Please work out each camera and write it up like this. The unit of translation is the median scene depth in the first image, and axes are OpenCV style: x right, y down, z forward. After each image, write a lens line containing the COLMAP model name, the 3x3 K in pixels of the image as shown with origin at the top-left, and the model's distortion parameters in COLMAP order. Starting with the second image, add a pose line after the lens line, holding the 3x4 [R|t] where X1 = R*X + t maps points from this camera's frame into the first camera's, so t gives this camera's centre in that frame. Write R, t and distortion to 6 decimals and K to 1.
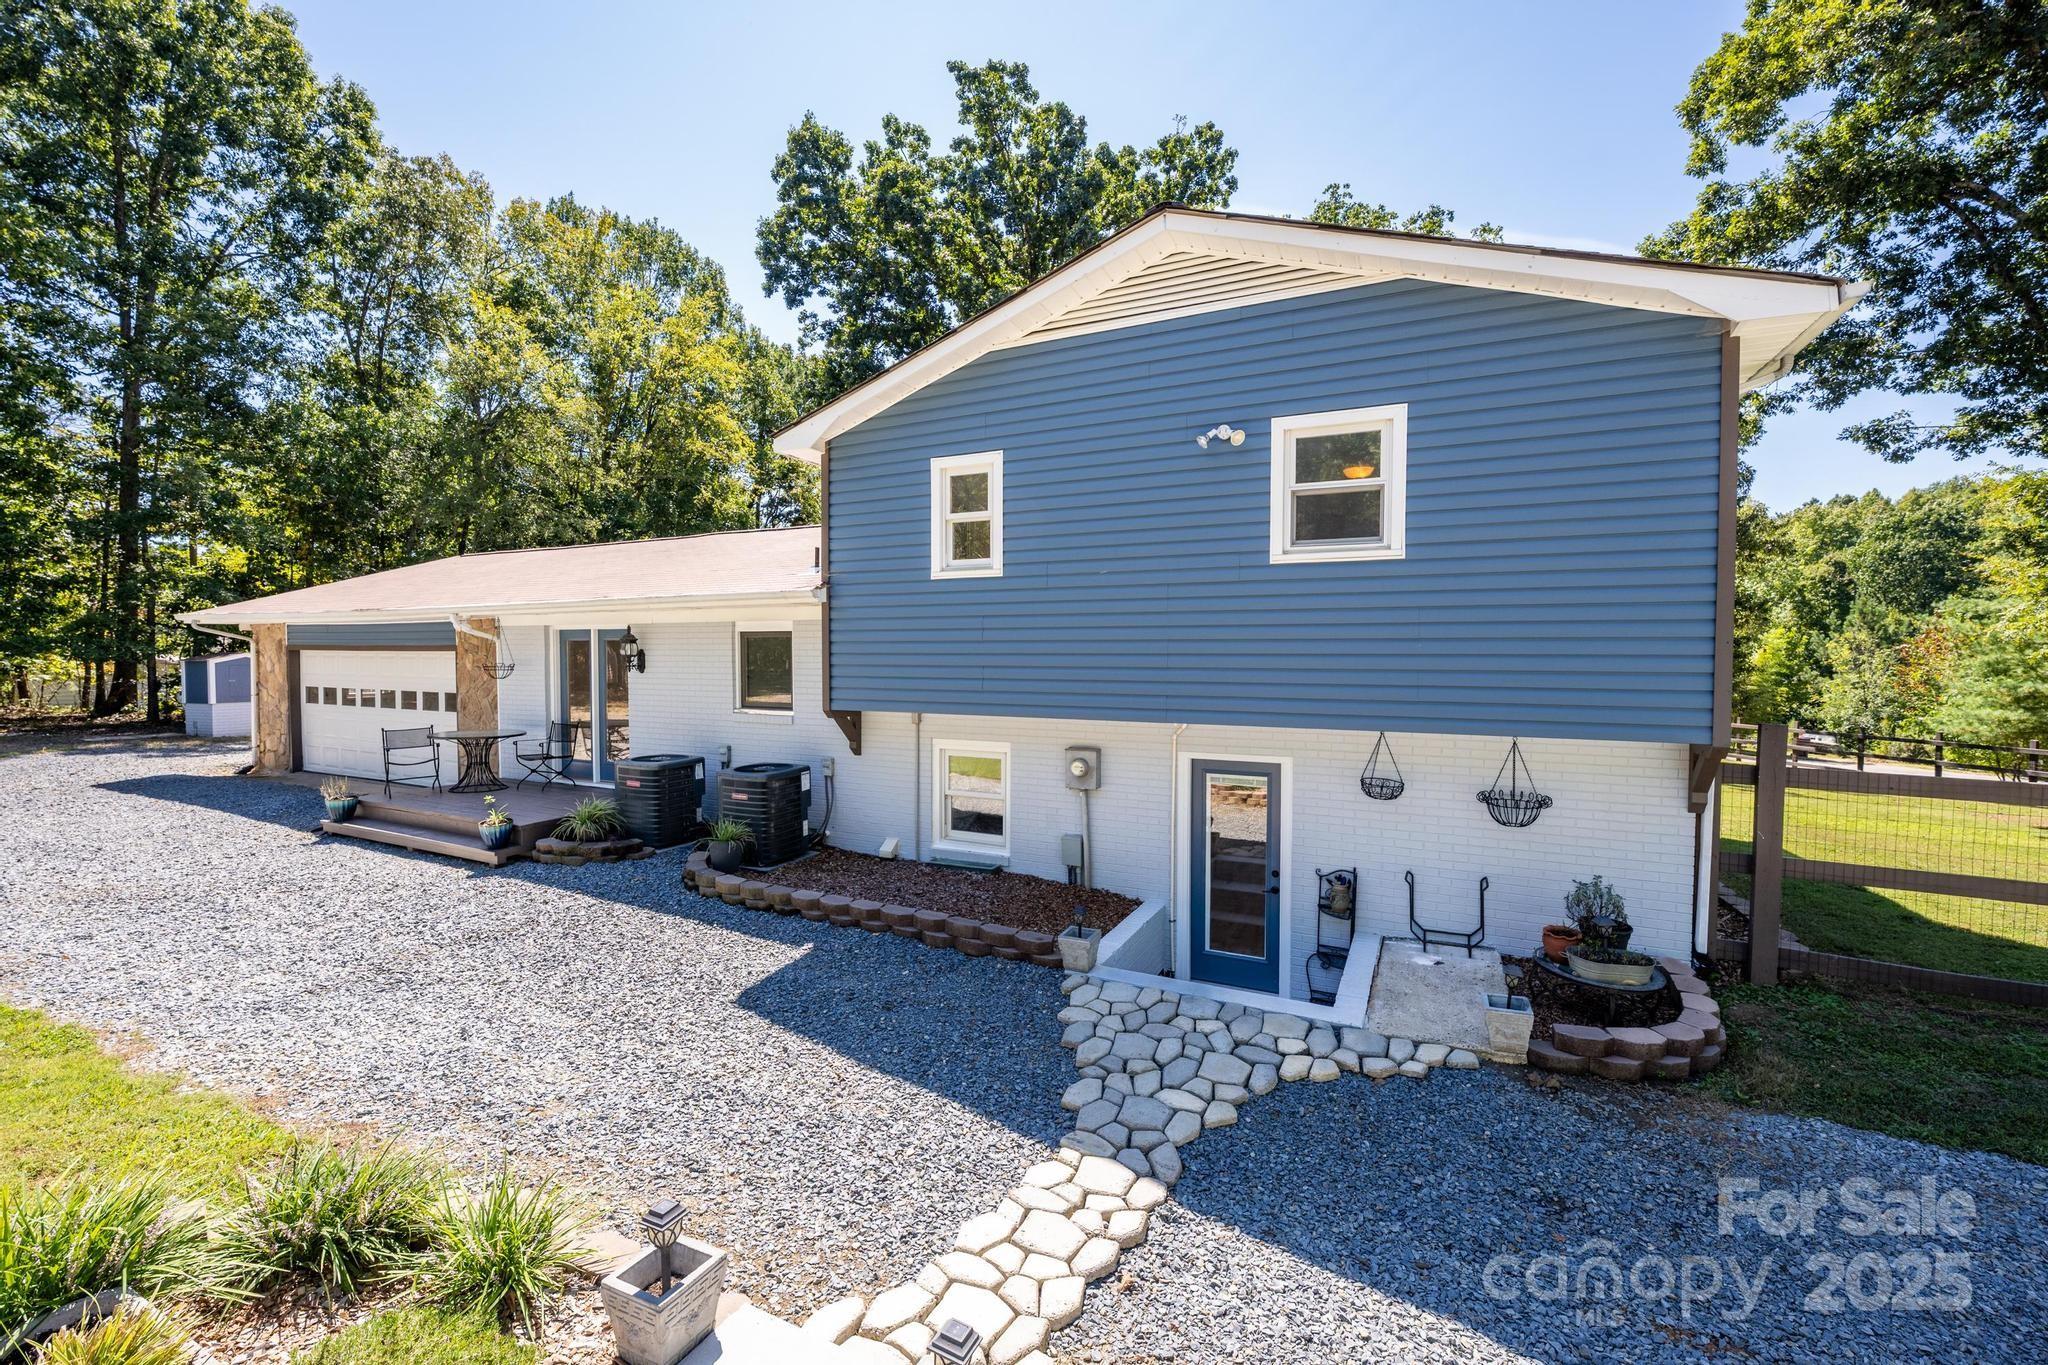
lens RADIAL K [[829.4, 0, 1024.0], [0, 829.4, 682.5], [0, 0, 1]] dist [-0.002873, -0.000137]
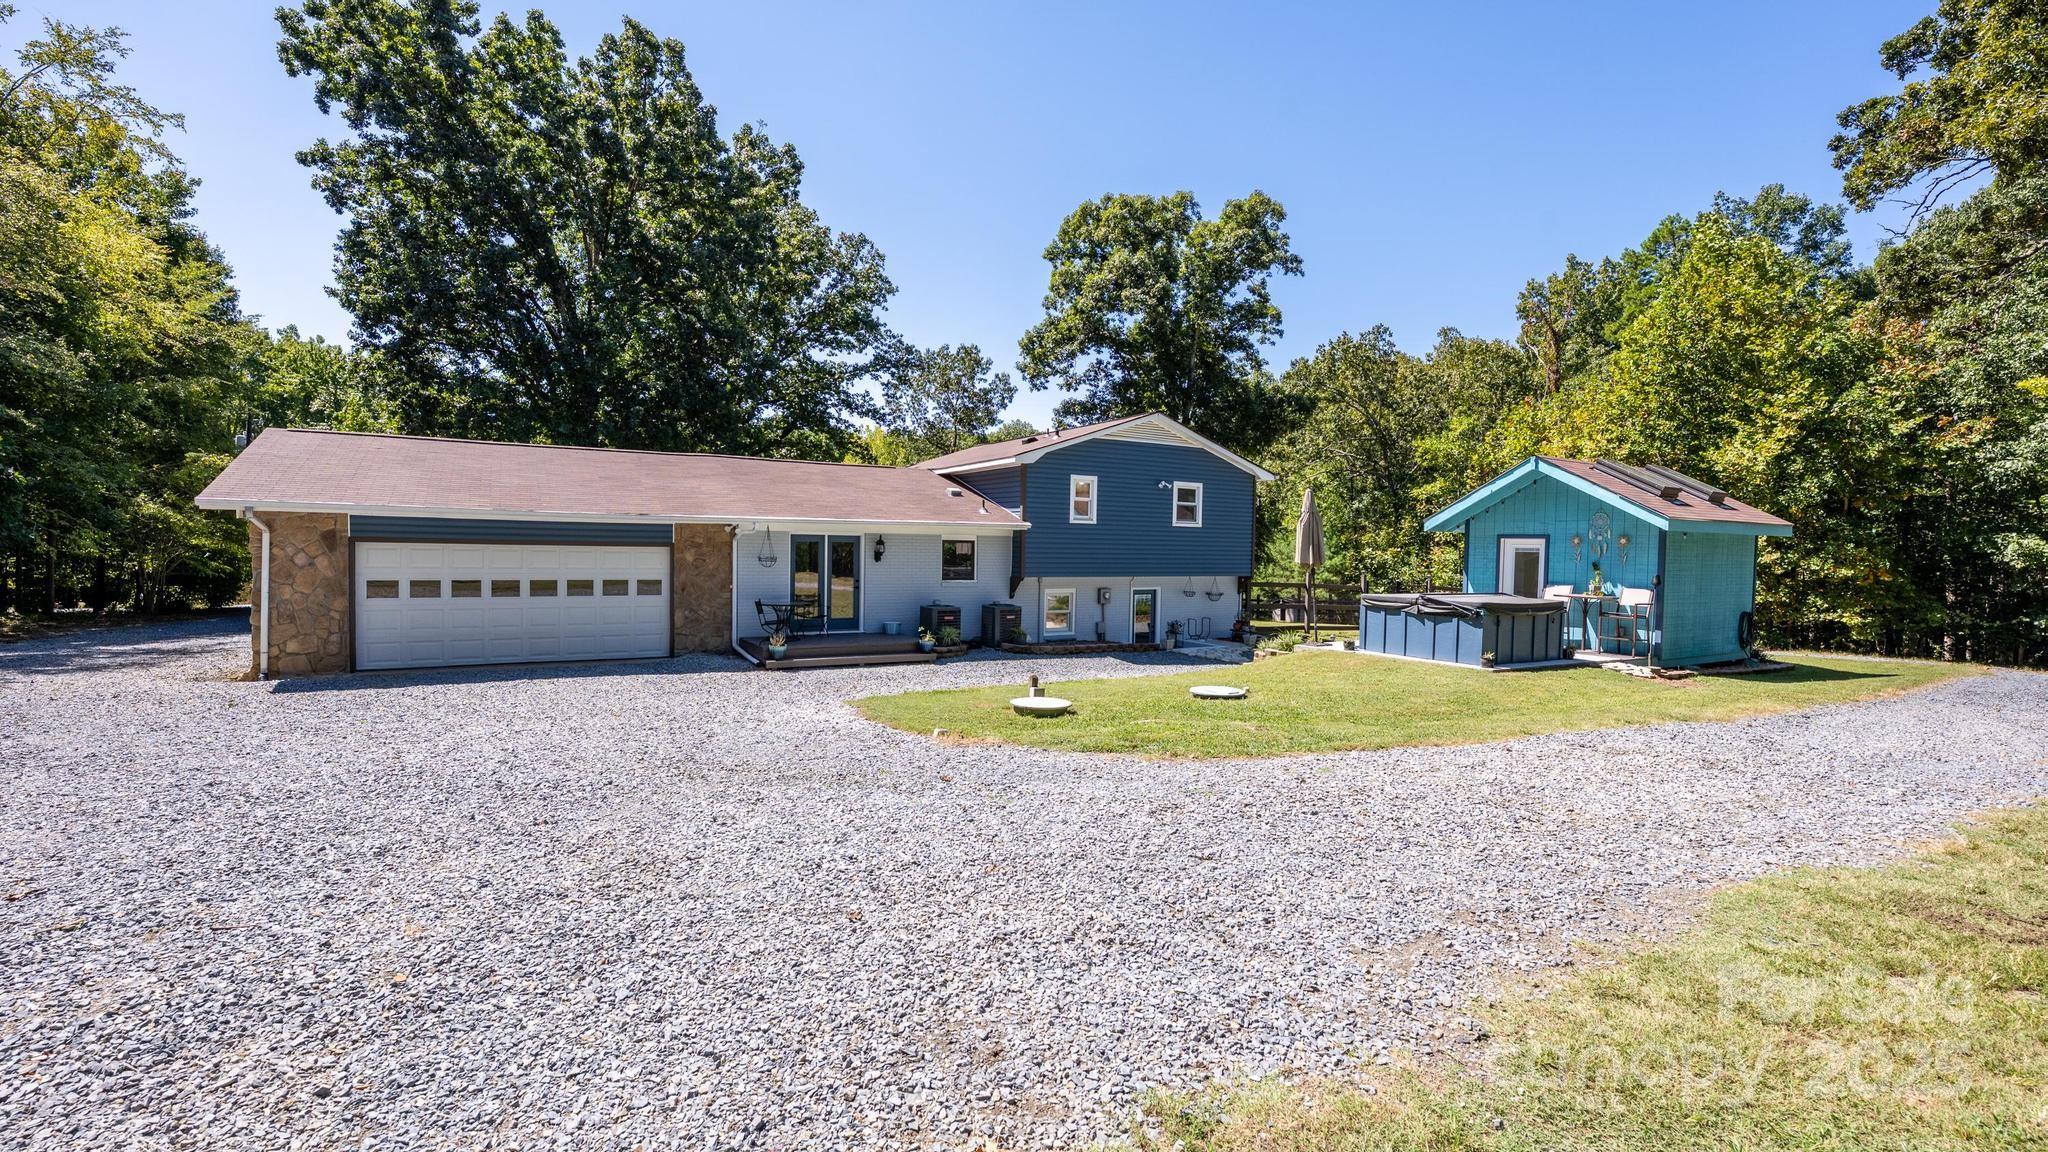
lens RADIAL K [[903.5, 0, 1024.0], [0, 903.5, 576.0], [0, 0, 1]] dist [-0.001580, 0.000341]
pose [[0.548932, -0.024511, 0.835507, -2.482900], [0.012968, 0.999699, 0.020808, -0.023570], [-0.835766, -0.000587, 0.549085, -0.377445]]
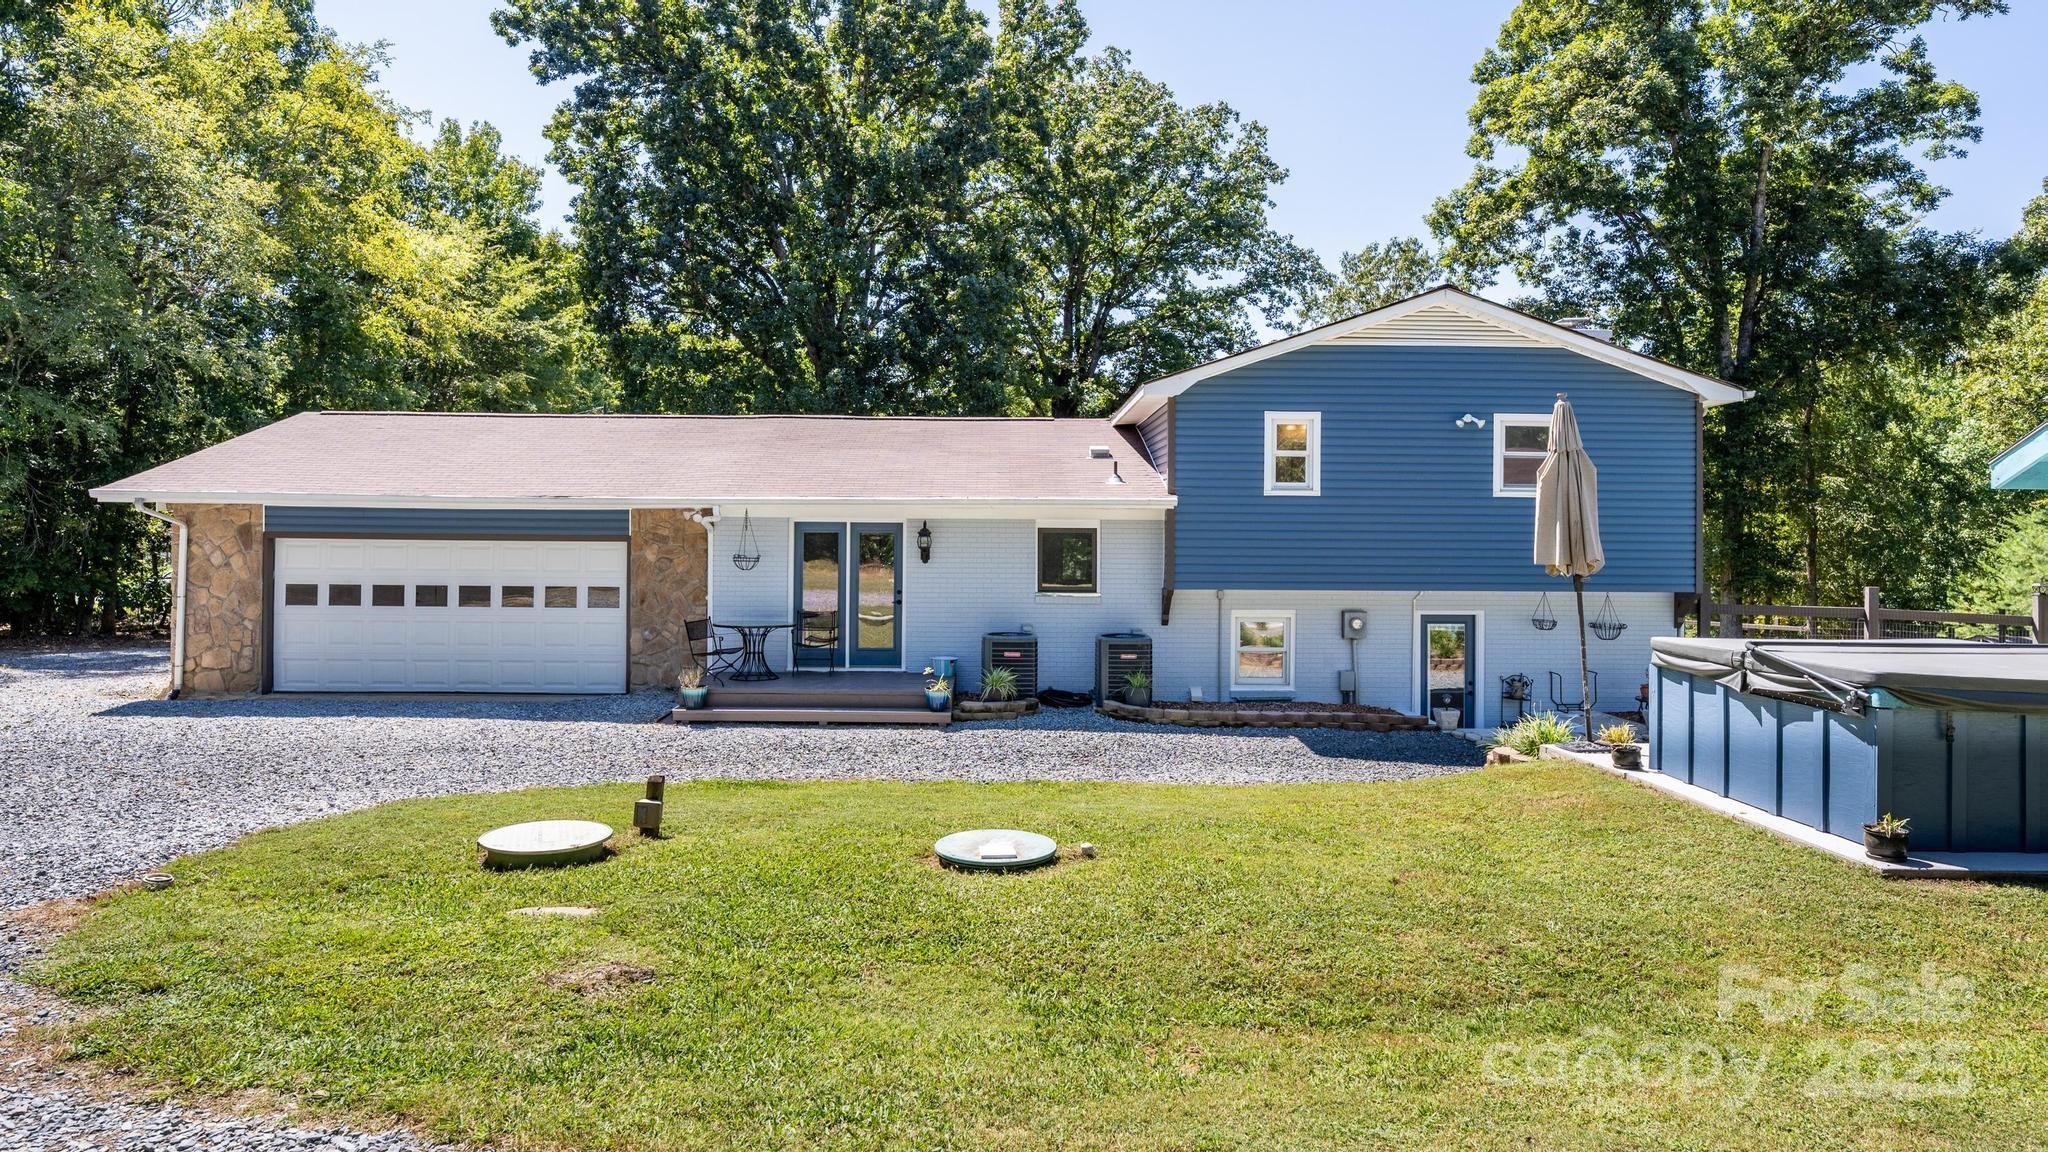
lens RADIAL K [[1185.9, 0, 1021.9], [0, 1185.9, 526.7], [0, 0, 1]] dist [-0.000609, -0.000347]
pose [[0.890730, 0.005606, 0.454499, -1.423308], [0.011961, 0.999289, -0.035766, -0.002489], [-0.454376, 0.037294, 0.890029, -0.628073]]
